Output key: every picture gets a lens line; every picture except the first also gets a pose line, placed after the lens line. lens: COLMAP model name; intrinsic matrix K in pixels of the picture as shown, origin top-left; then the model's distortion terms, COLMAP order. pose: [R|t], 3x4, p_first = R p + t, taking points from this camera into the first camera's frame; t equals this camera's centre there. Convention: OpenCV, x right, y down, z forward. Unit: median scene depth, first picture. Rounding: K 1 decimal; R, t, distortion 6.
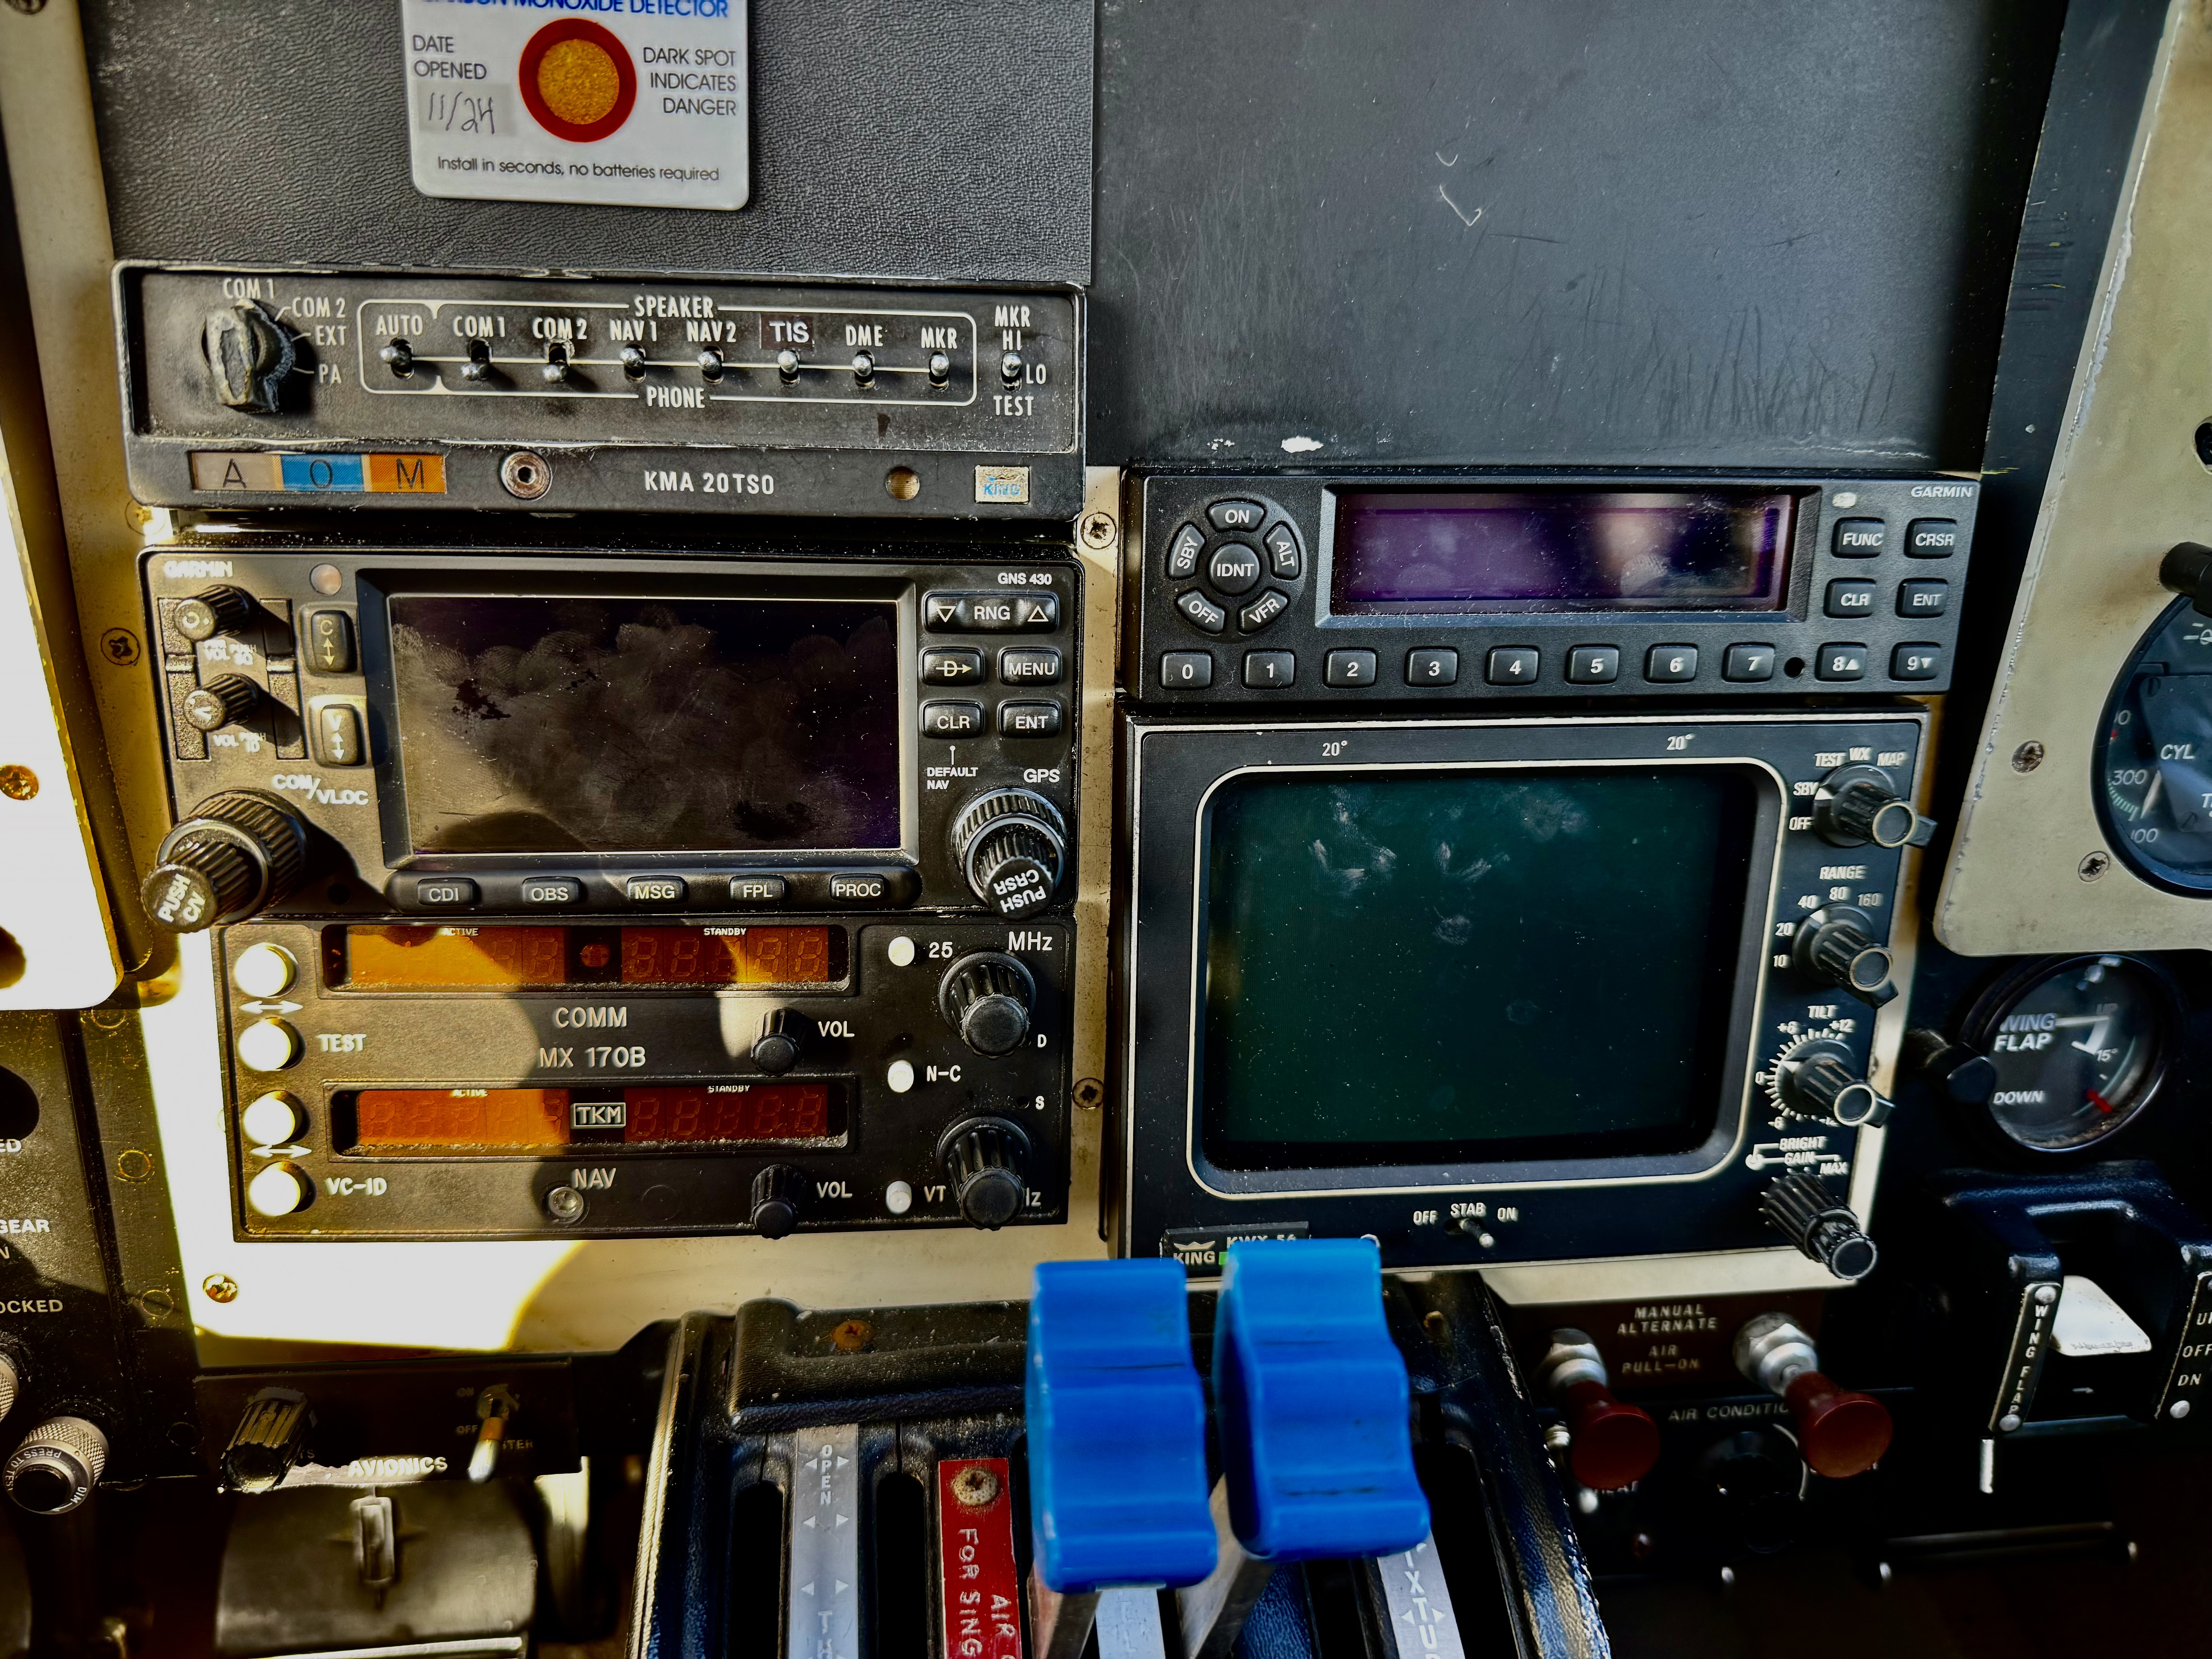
lens RADIAL K [[1608.2, 0, 1106.0], [0, 1608.2, 829.5], [0, 0, 1]] dist [-0.011496, -0.001745]
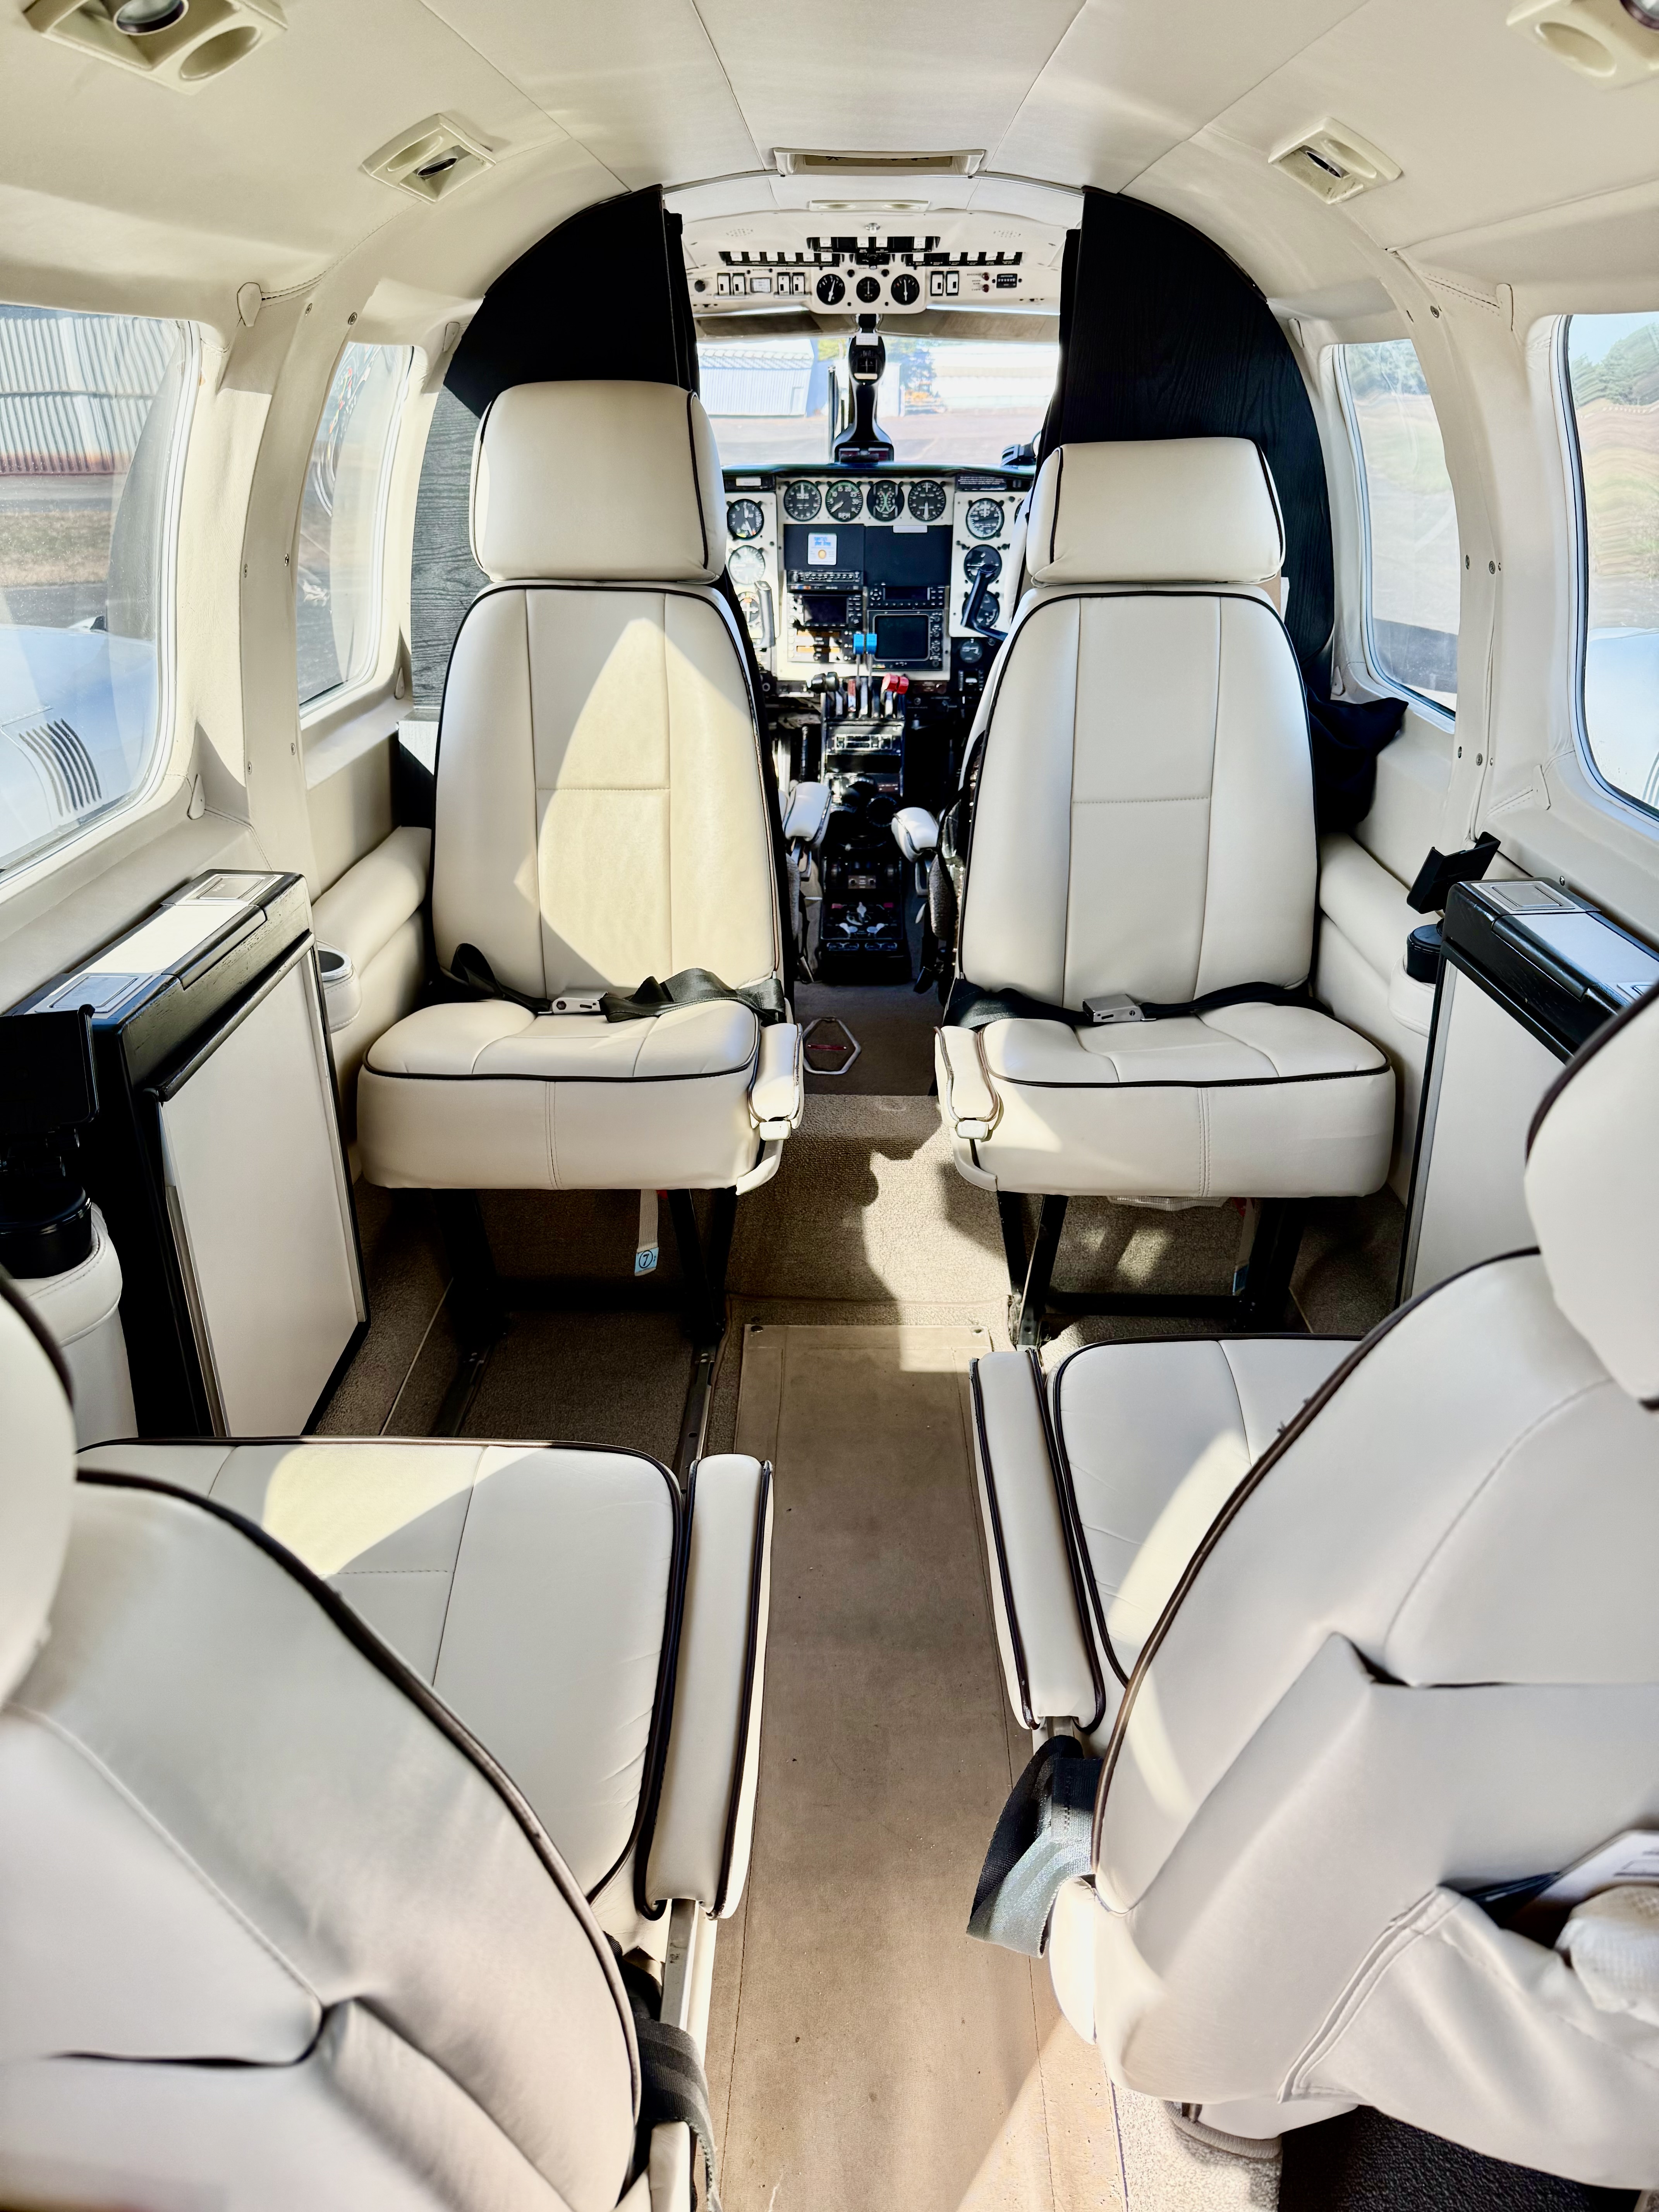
lens RADIAL K [[1608.2, 0, 829.5], [0, 1608.2, 1106.0], [0, 0, 1]] dist [-0.011496, -0.001745]
pose [[0.990102, 0.030924, -0.136899, 1.270487], [-0.029260, 0.999472, 0.014155, 2.962159], [0.137265, -0.010009, 0.990484, -9.291885]]
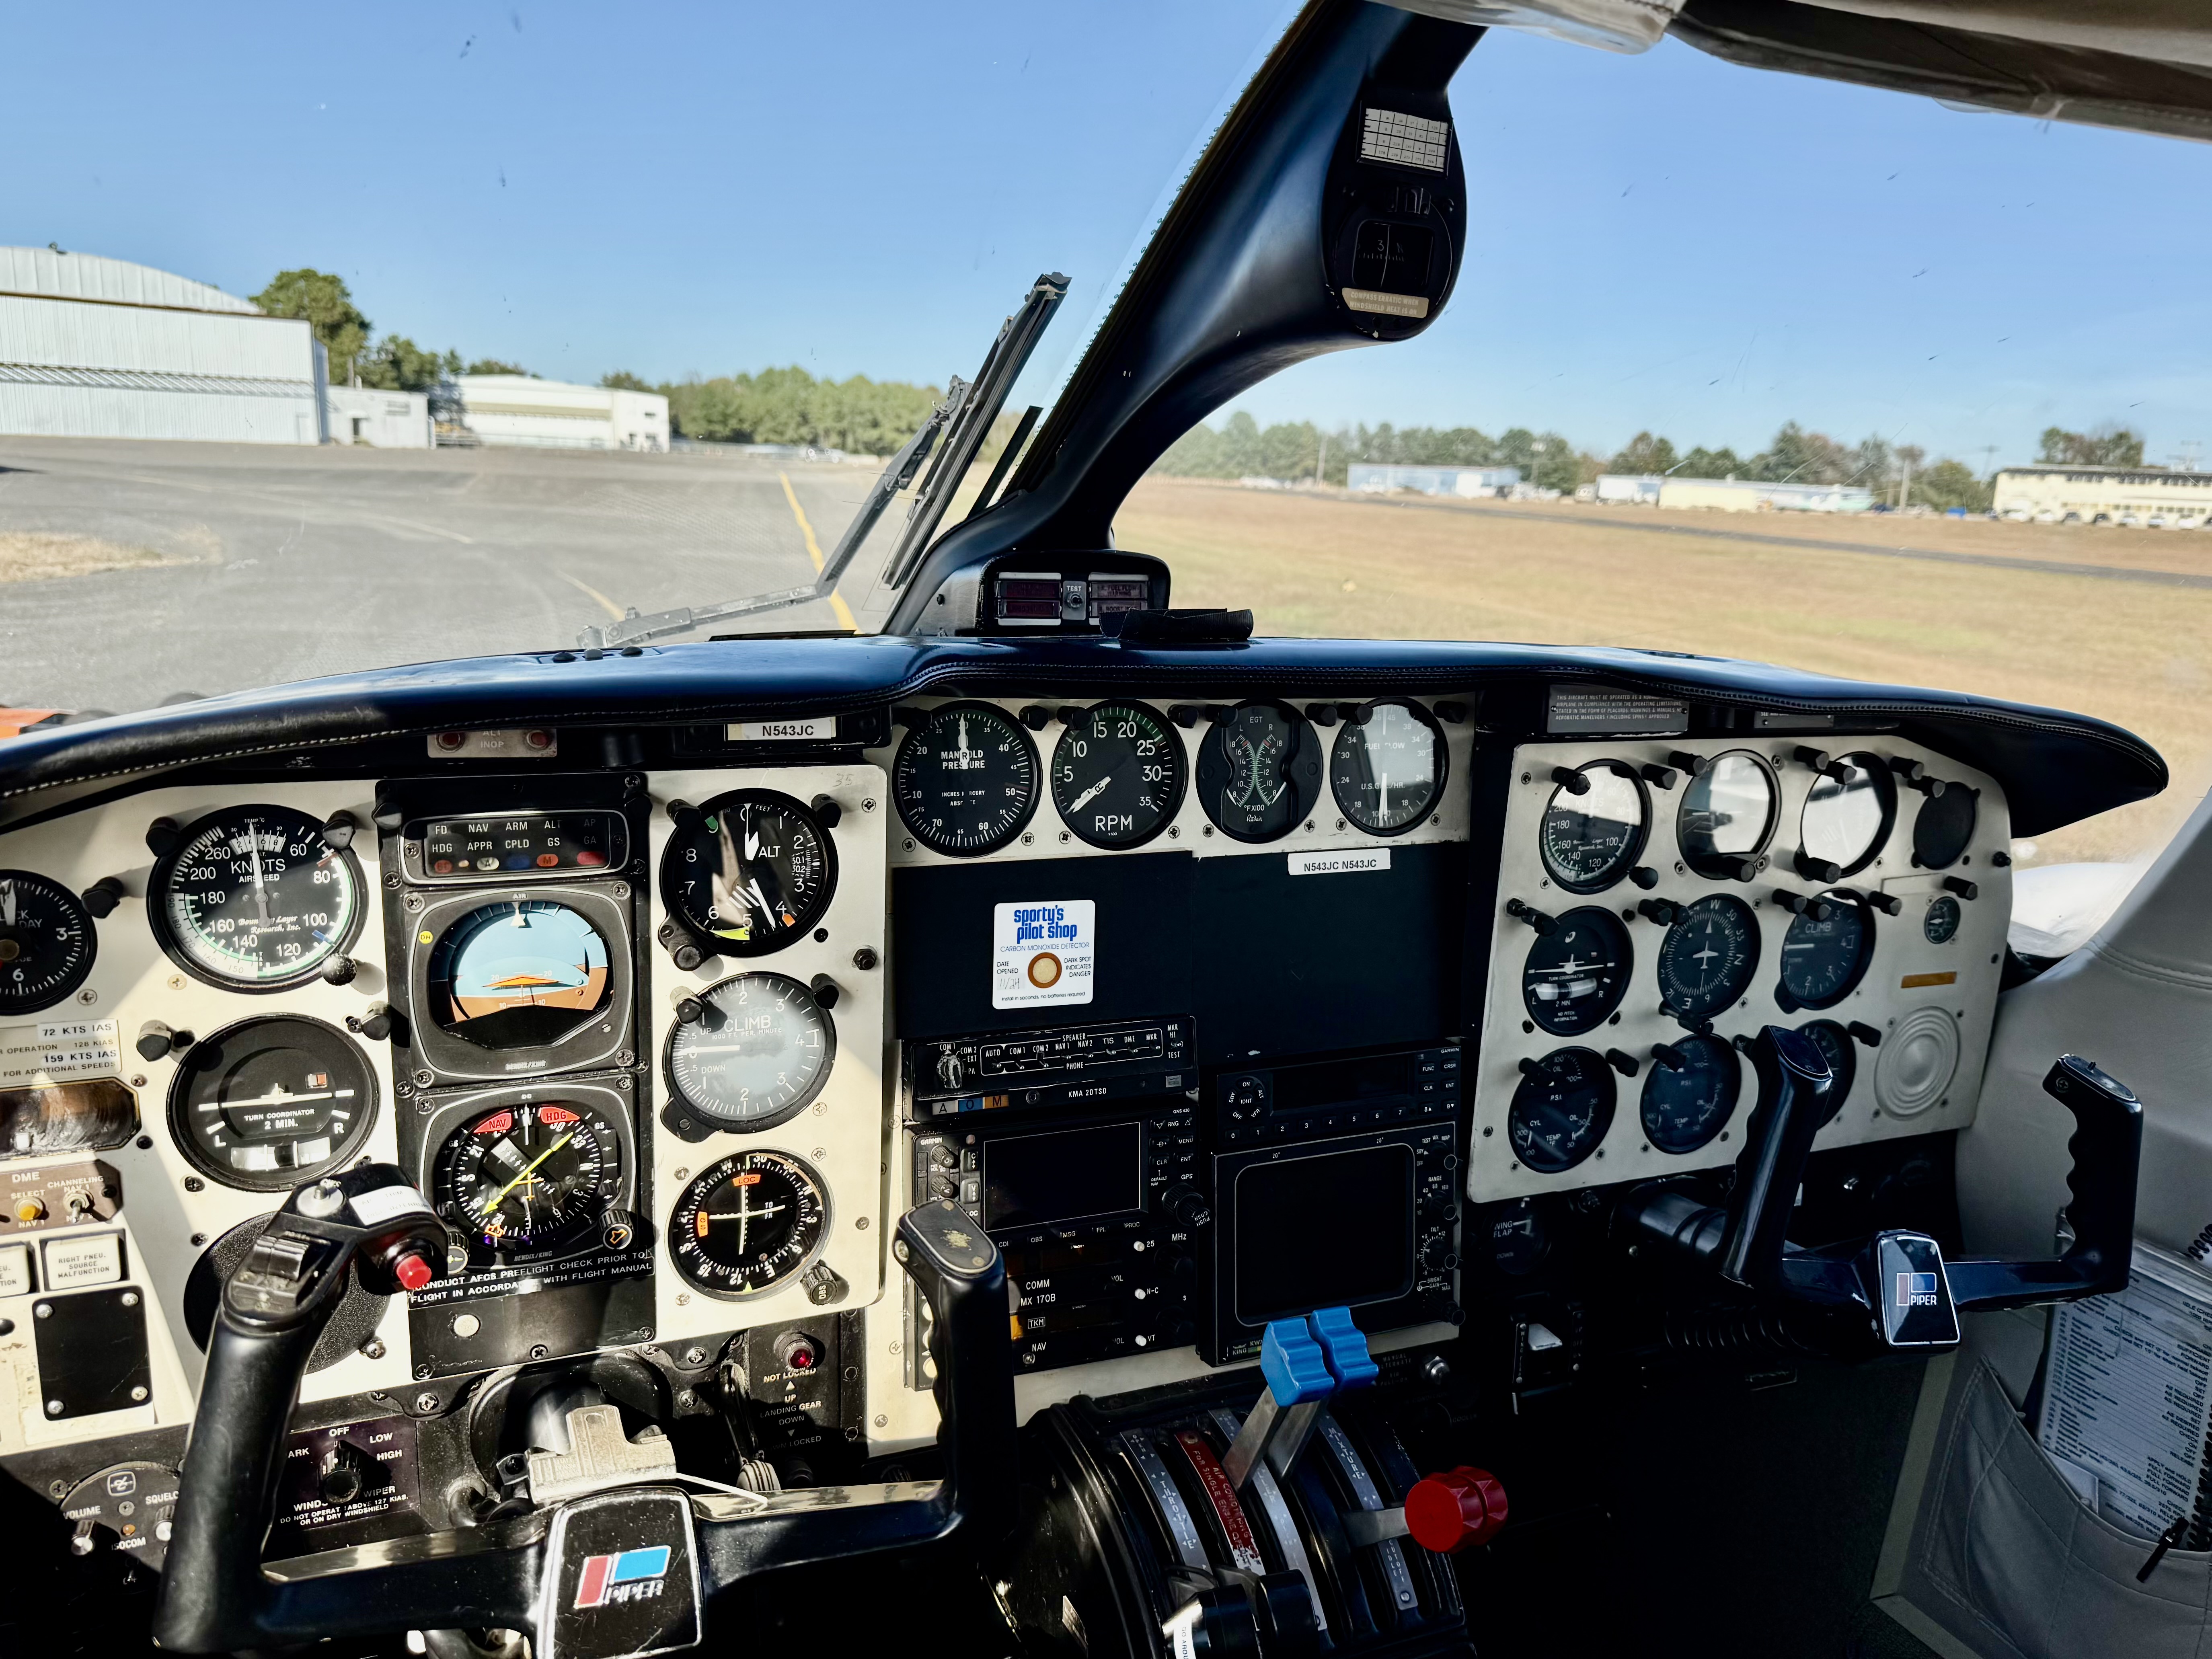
lens RADIAL K [[1585.6, 0, 1152.3], [0, 1585.6, 838.3], [0, 0, 1]] dist [0.118453, -0.000303]
pose [[0.952602, -0.048317, 0.300358, -0.884810], [0.097178, 0.983909, -0.149929, -0.198226], [-0.288280, 0.172011, 0.941970, -1.715944]]
